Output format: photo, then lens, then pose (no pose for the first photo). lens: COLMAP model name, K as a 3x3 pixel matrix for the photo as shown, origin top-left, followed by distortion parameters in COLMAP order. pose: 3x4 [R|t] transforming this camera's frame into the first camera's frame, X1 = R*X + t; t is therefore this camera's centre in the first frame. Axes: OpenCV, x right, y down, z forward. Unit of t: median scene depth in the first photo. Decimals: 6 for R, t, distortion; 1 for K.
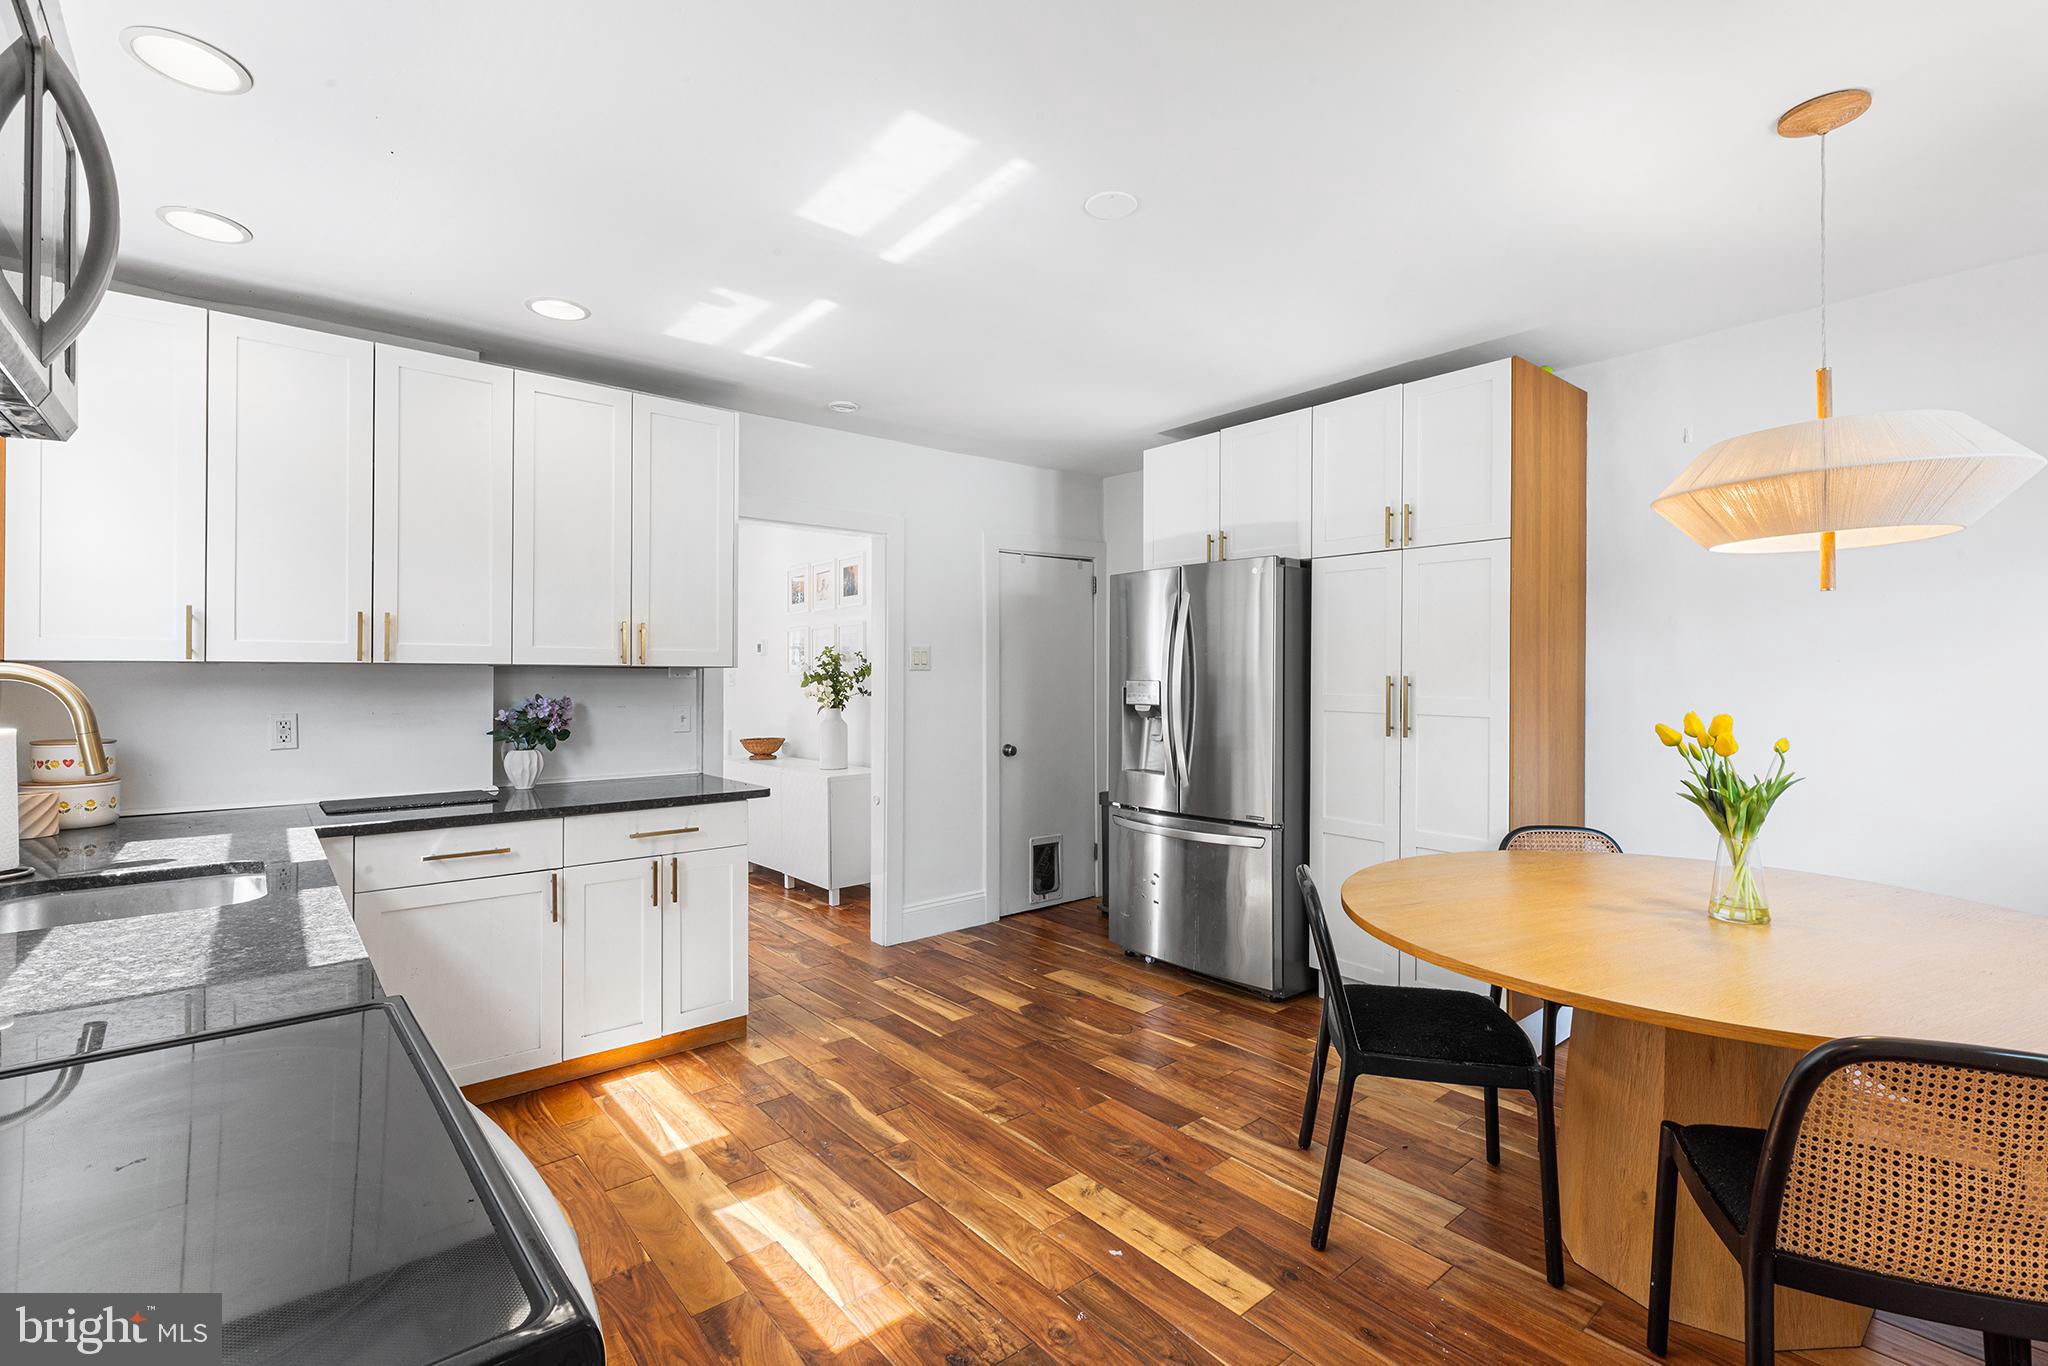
lens RADIAL K [[919.5, 0, 1030.4], [0, 919.5, 670.6], [0, 0, 1]] dist [0.002713, 0.000101]
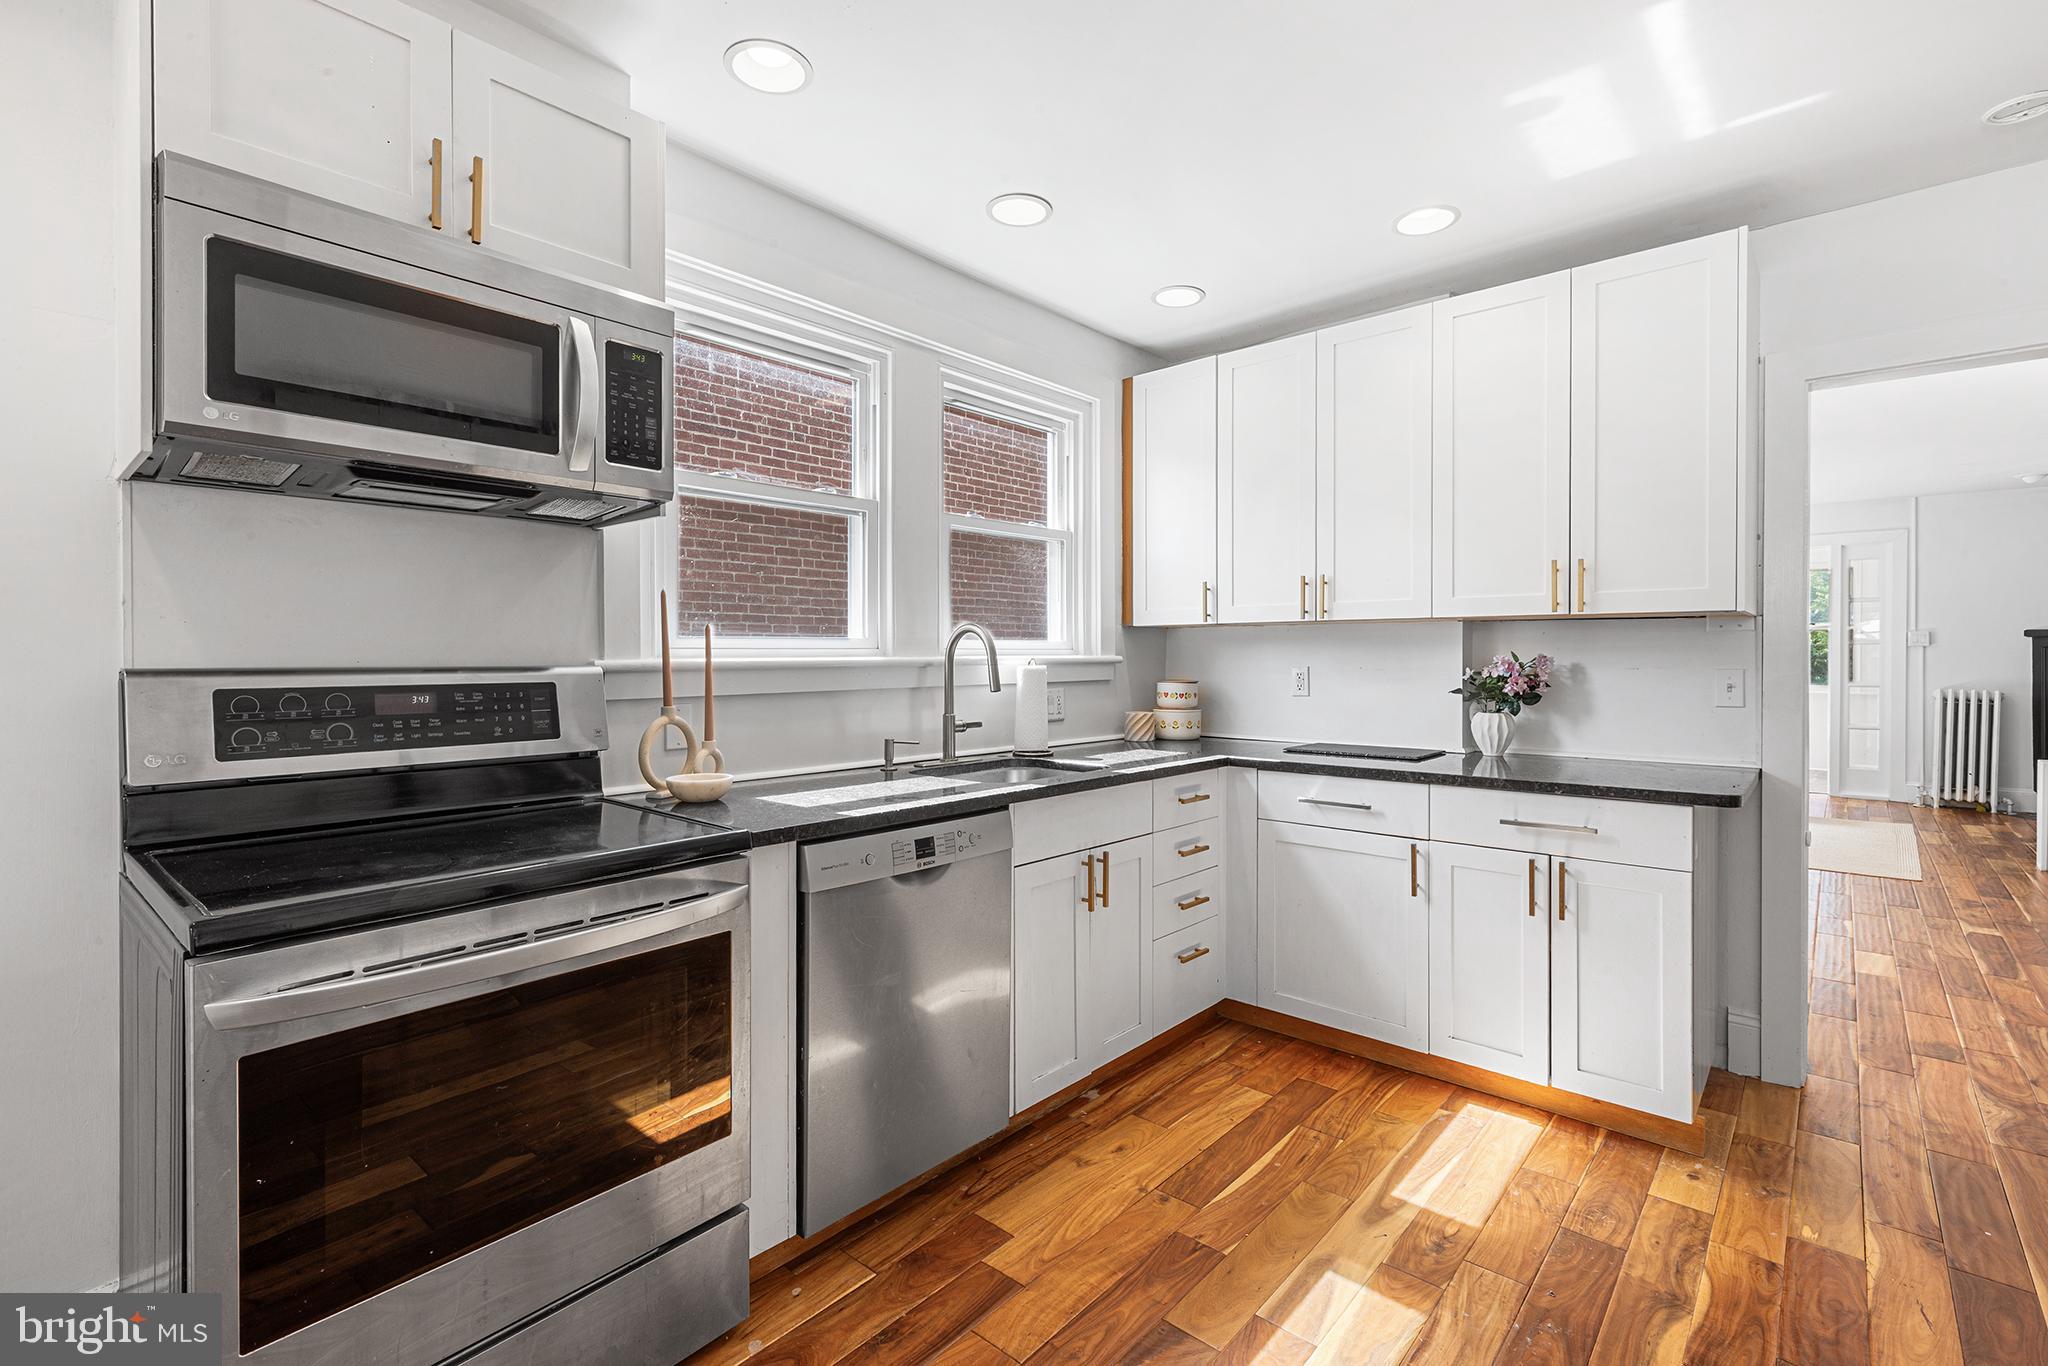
lens RADIAL K [[920.3, 0, 1021.9], [0, 920.3, 662.2], [0, 0, 1]] dist [-0.000048, 0.000461]
pose [[0.140662, 0.005979, -0.990040, 0.339066], [0.007313, 0.999948, 0.007078, 0.031874], [0.990031, -0.008236, 0.140611, 0.496686]]
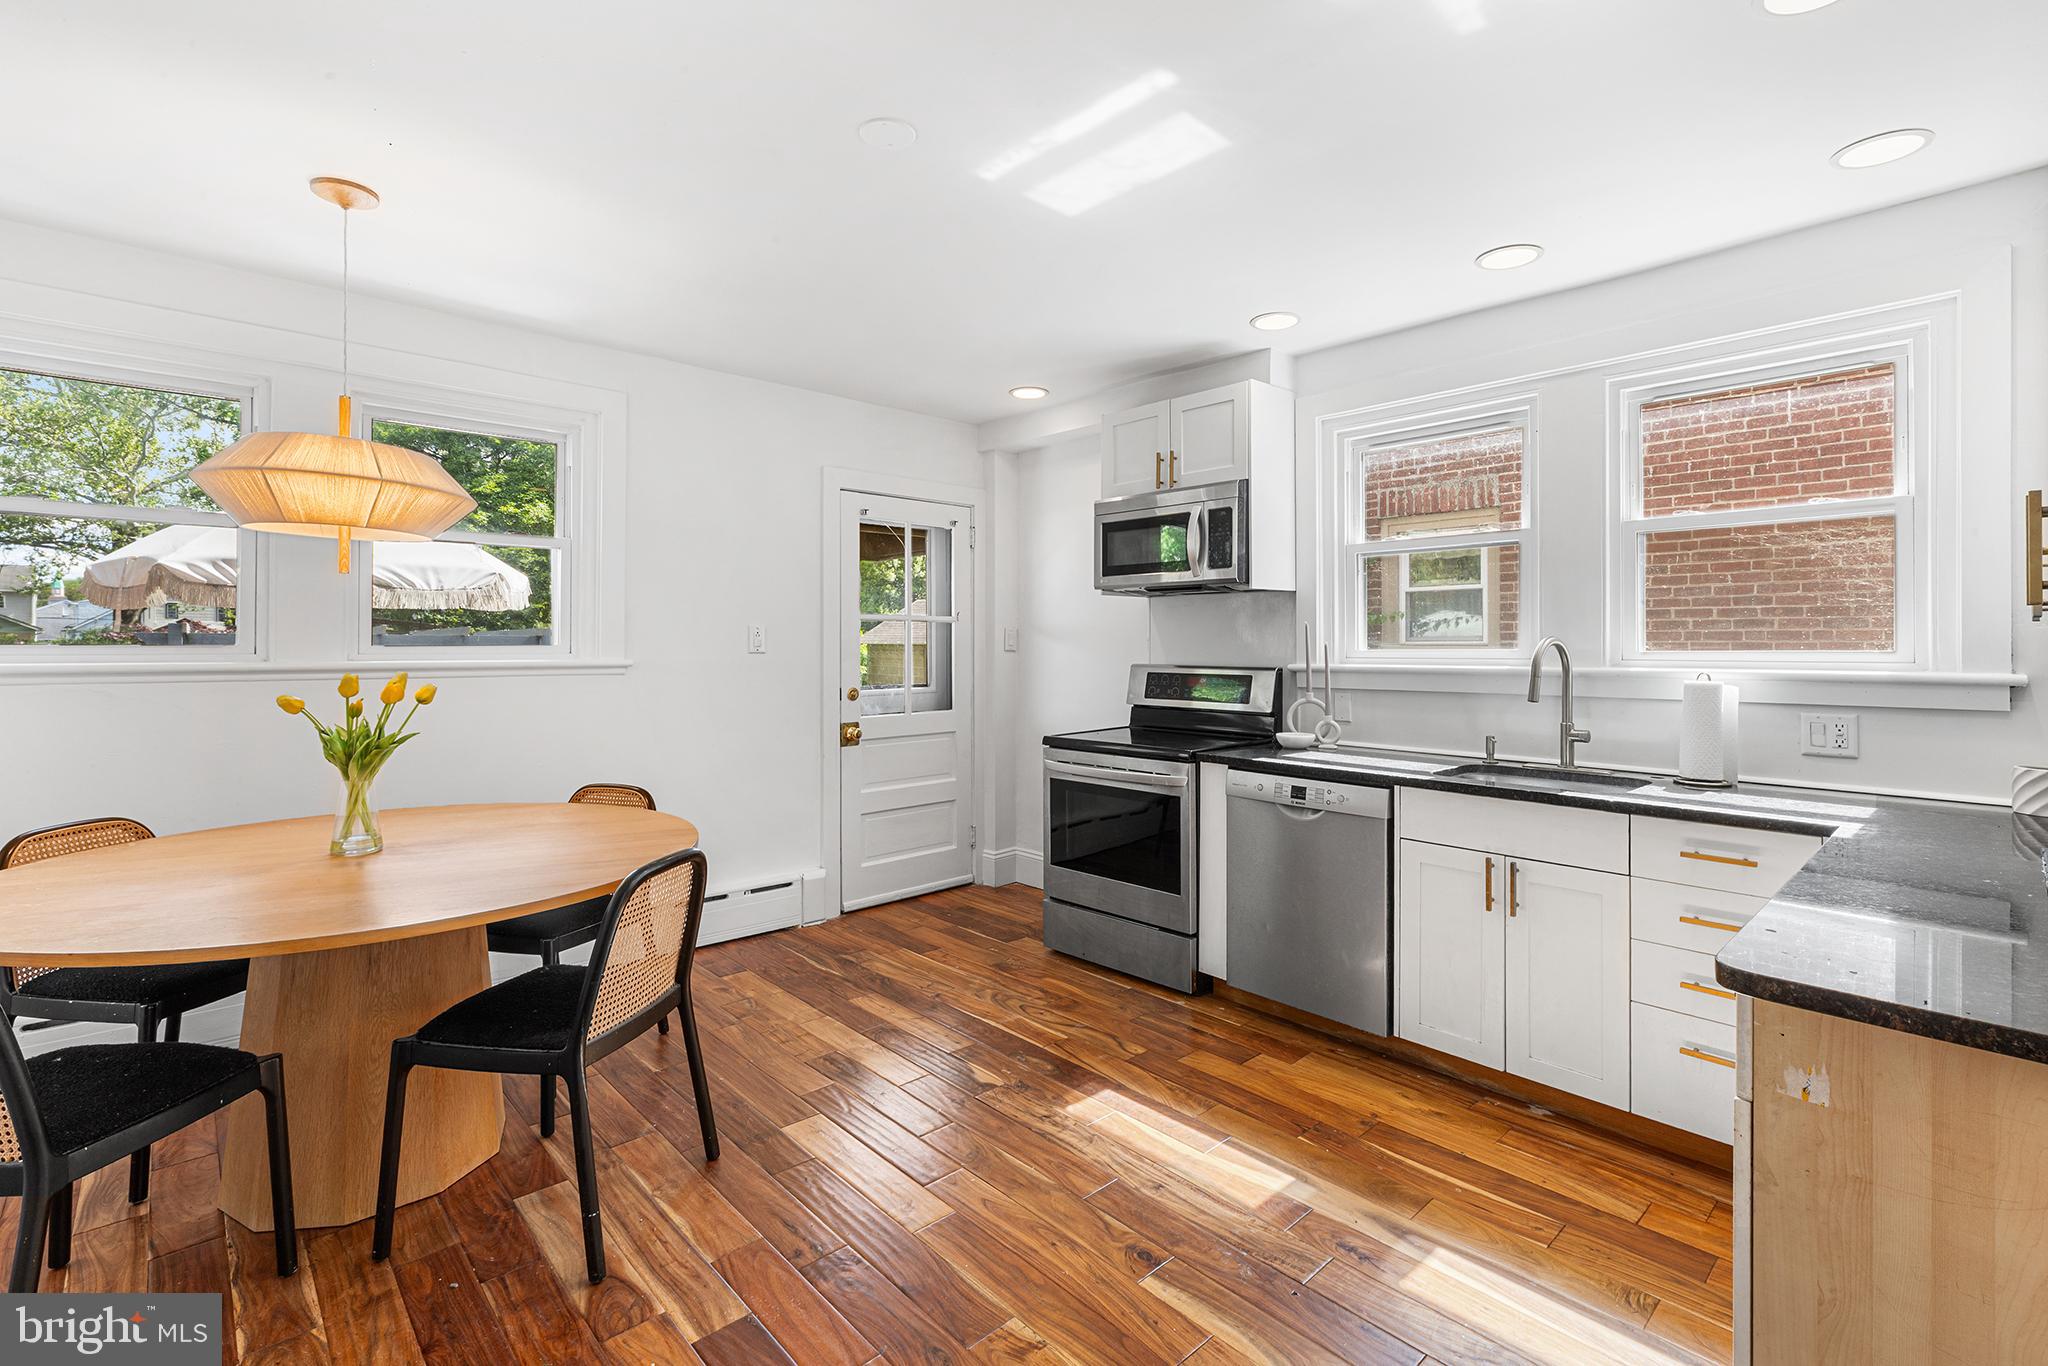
lens RADIAL K [[923.4, 0, 1032.9], [0, 923.4, 642.3], [0, 0, 1]] dist [-0.000585, -0.000505]
pose [[-0.998916, -0.002642, -0.046466, -0.012282], [-0.002262, 0.999964, -0.008229, 0.012775], [0.046486, -0.008115, -0.998886, 1.594762]]
